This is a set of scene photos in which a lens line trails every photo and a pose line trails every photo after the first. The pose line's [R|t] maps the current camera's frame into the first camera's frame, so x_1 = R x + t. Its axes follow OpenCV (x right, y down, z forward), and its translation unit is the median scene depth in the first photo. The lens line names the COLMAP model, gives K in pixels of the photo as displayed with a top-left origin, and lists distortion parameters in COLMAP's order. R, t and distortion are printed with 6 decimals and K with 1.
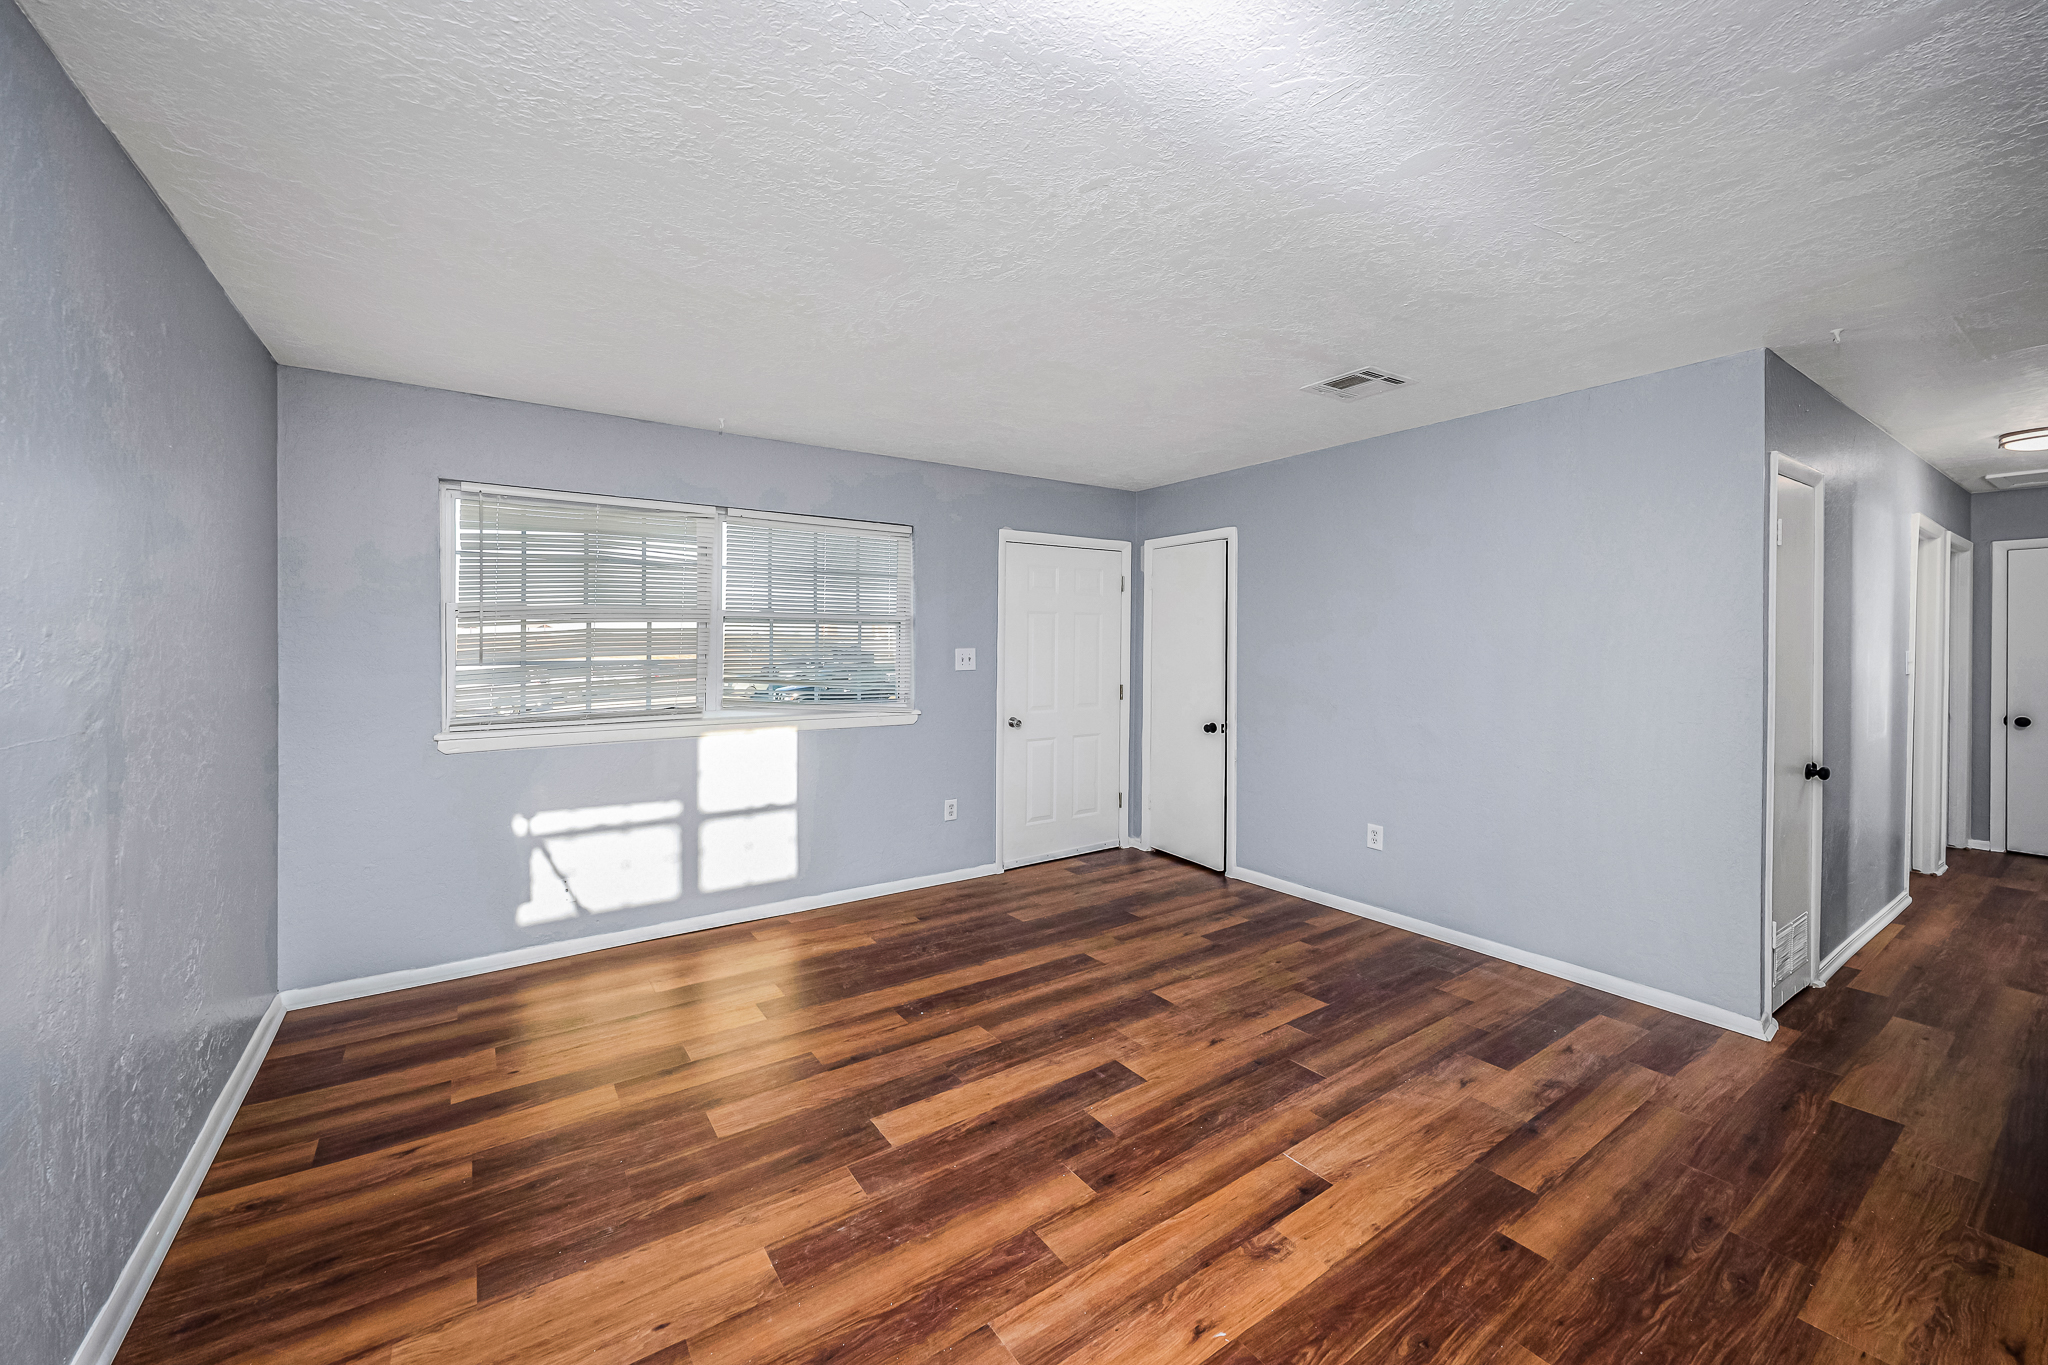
lens RADIAL K [[753.9, 0, 1009.7], [0, 753.9, 642.4], [0, 0, 1]] dist [0.002298, 0.000131]
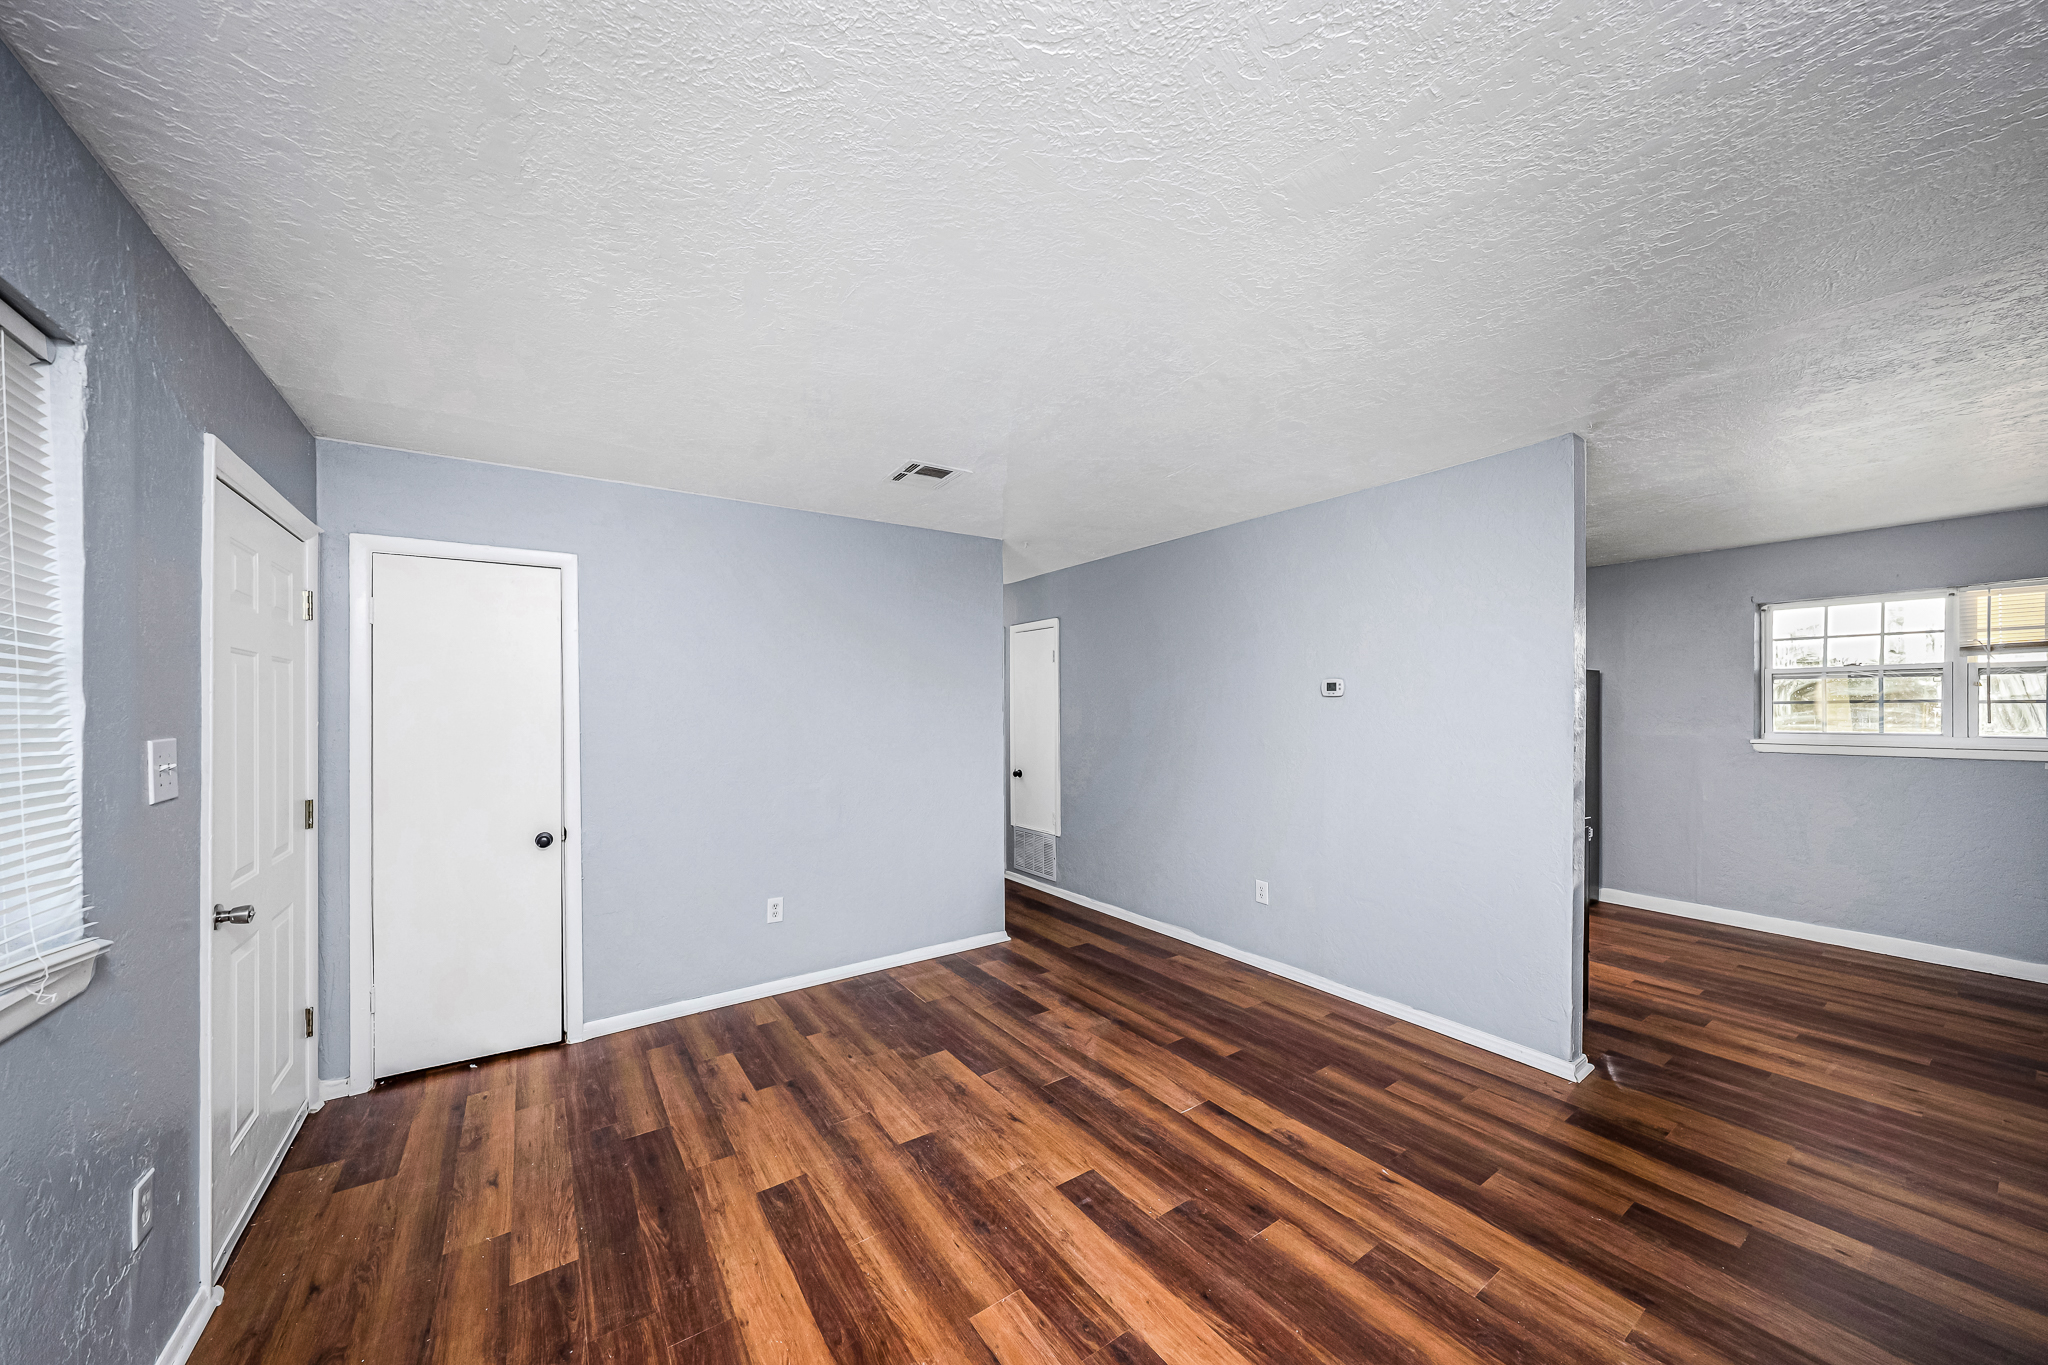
lens RADIAL K [[739.3, 0, 998.4], [0, 739.3, 706.6], [0, 0, 1]] dist [0.000255, 0.000150]
pose [[0.011823, 0.001021, 0.999930, -0.729907], [0.008479, 0.999963, -0.001122, -0.004965], [-0.999894, 0.008491, 0.011814, 1.064280]]
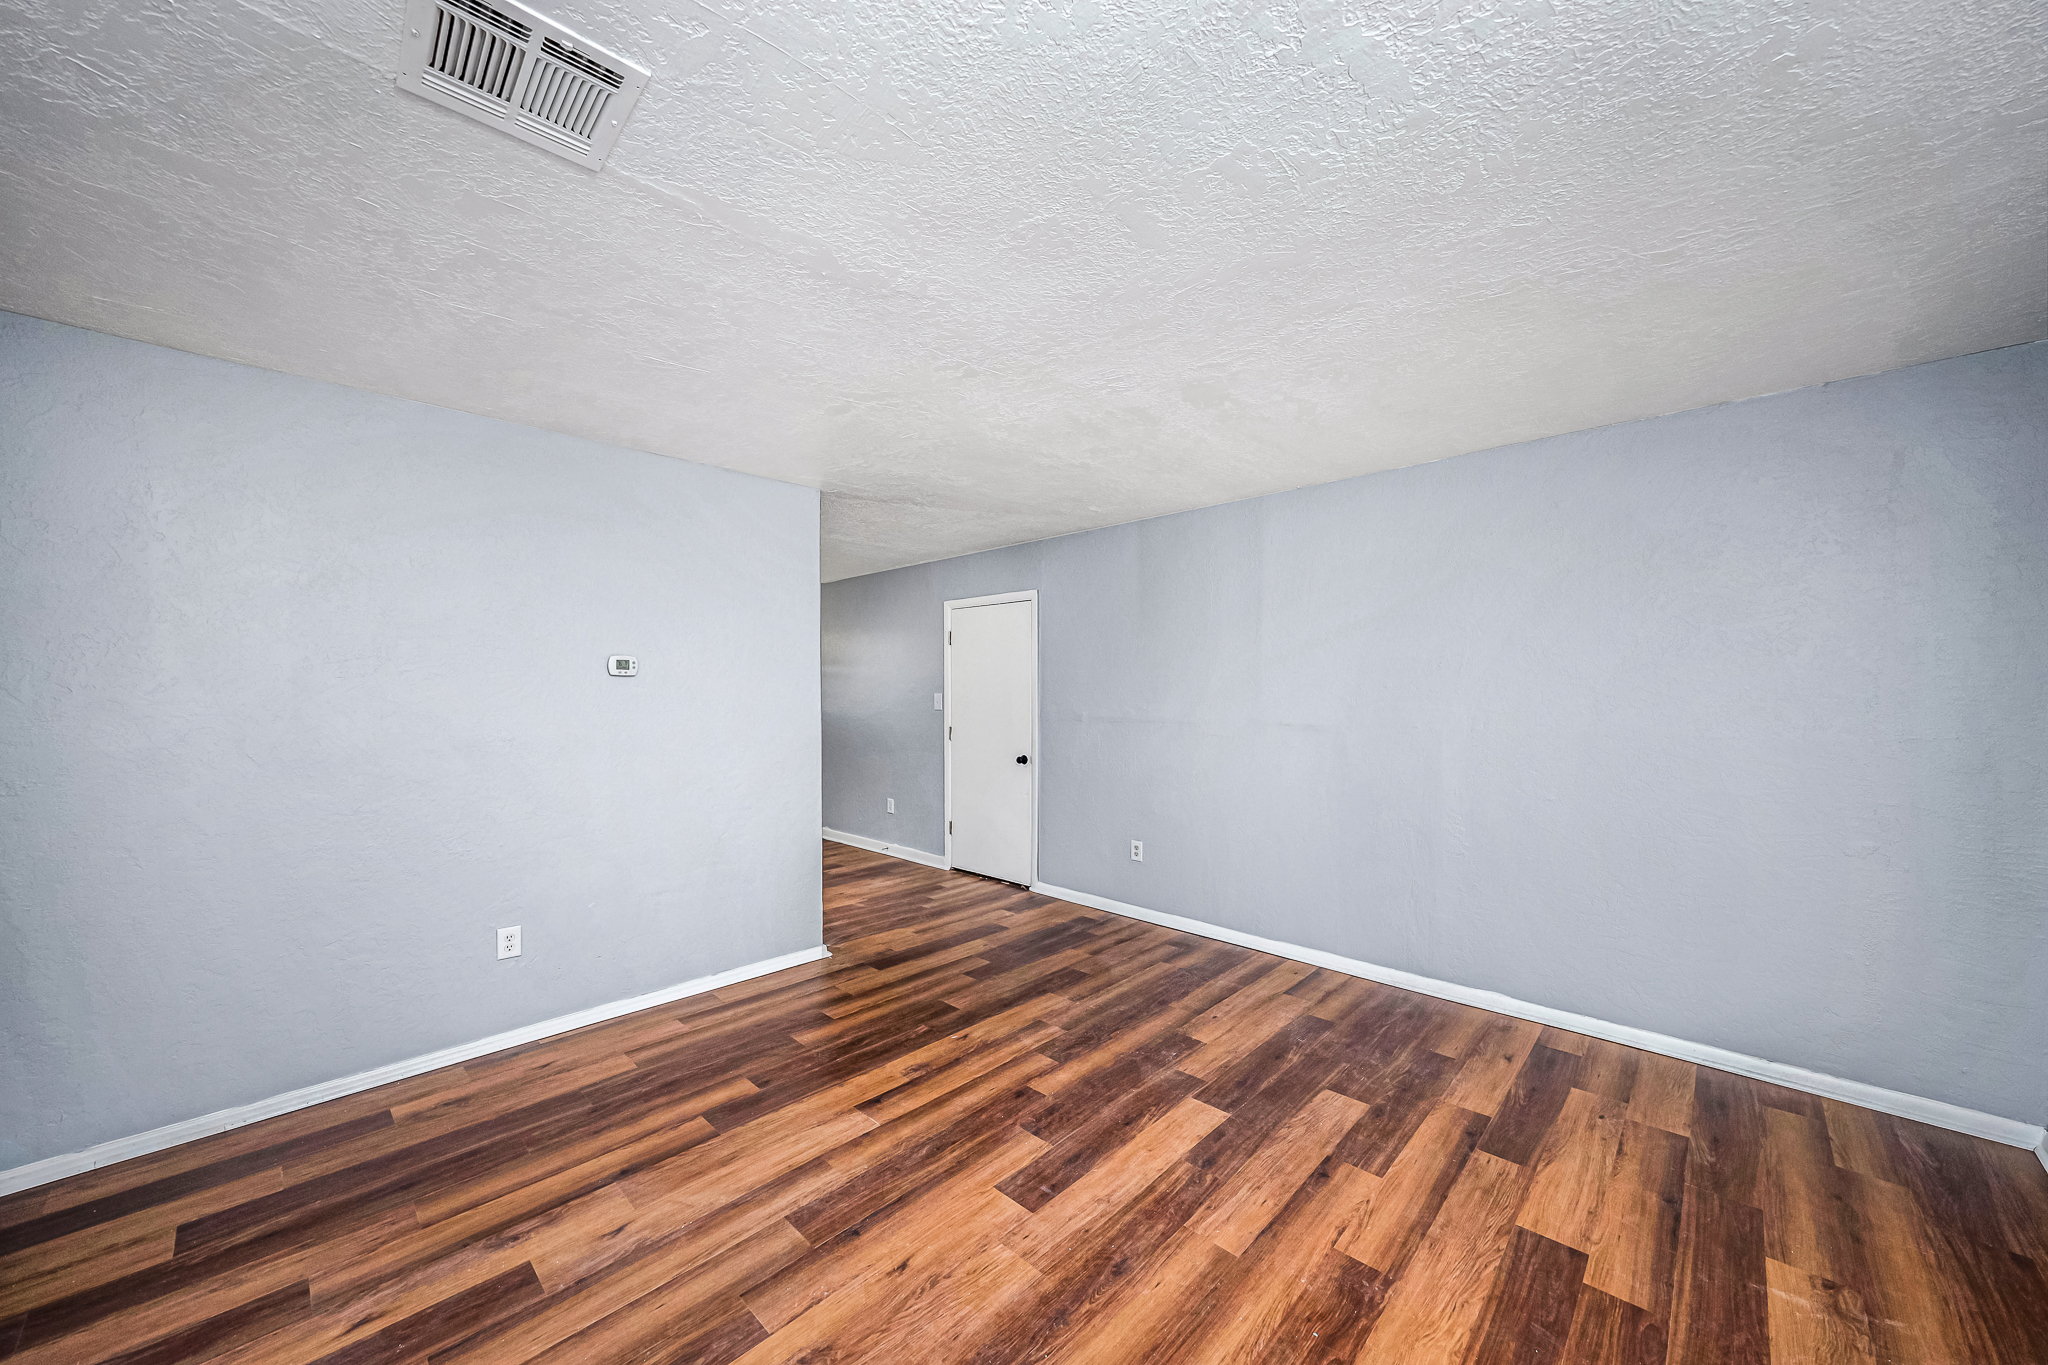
lens RADIAL K [[706.7, 0, 975.5], [0, 706.7, 687.7], [0, 0, 1]] dist [0.001240, 0.000155]
pose [[-0.985202, -0.001997, -0.171386, 0.336388], [-0.001934, 0.999998, -0.000539, -0.010874], [0.171387, -0.000200, -0.985204, 1.759148]]
